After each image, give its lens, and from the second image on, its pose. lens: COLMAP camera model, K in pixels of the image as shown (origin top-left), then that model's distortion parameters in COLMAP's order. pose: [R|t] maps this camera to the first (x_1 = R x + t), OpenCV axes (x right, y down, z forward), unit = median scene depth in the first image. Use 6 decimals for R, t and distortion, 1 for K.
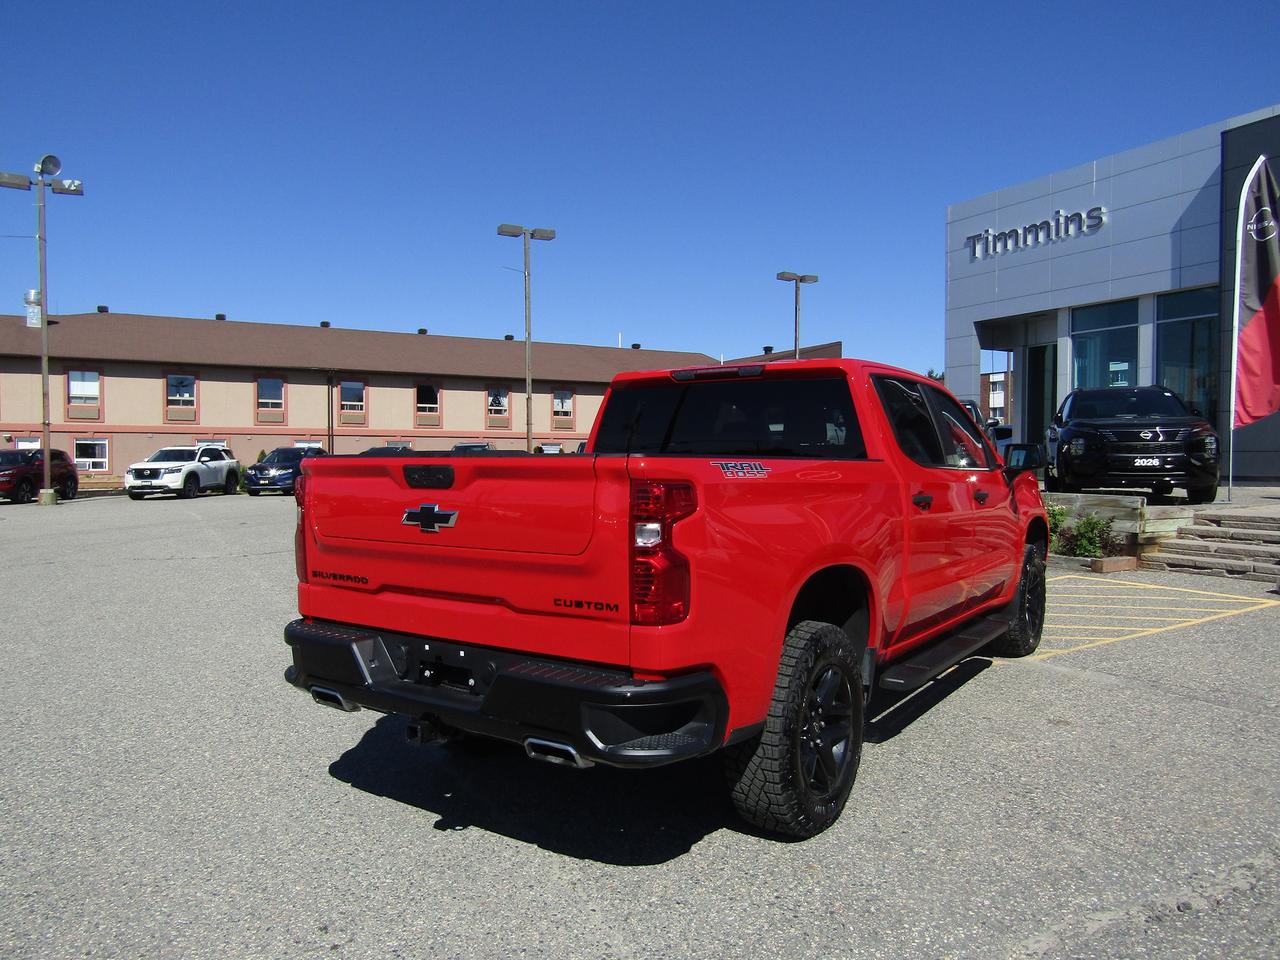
lens RADIAL K [[910.7, 0, 638.1], [0, 910.7, 480.5], [0, 0, 1]] dist [-0.019102, 0.013313]
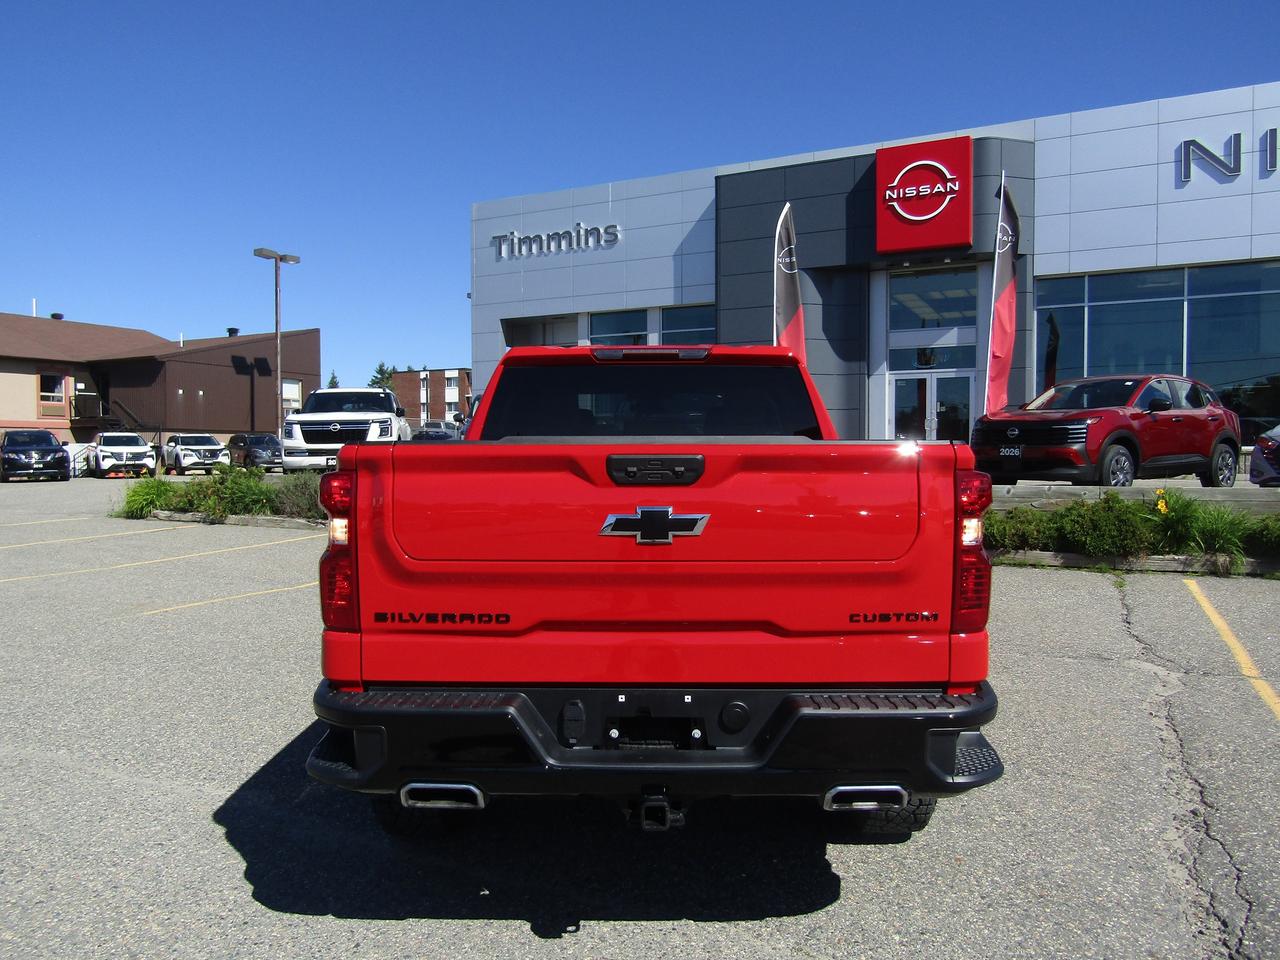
lens RADIAL K [[910.7, 0, 638.0], [0, 910.7, 479.0], [0, 0, 1]] dist [-0.019102, 0.013313]
pose [[0.826235, -0.017307, 0.563059, -0.092287], [0.013703, 0.999850, 0.010625, -0.000726], [-0.563158, -0.001063, 0.826348, 0.053711]]
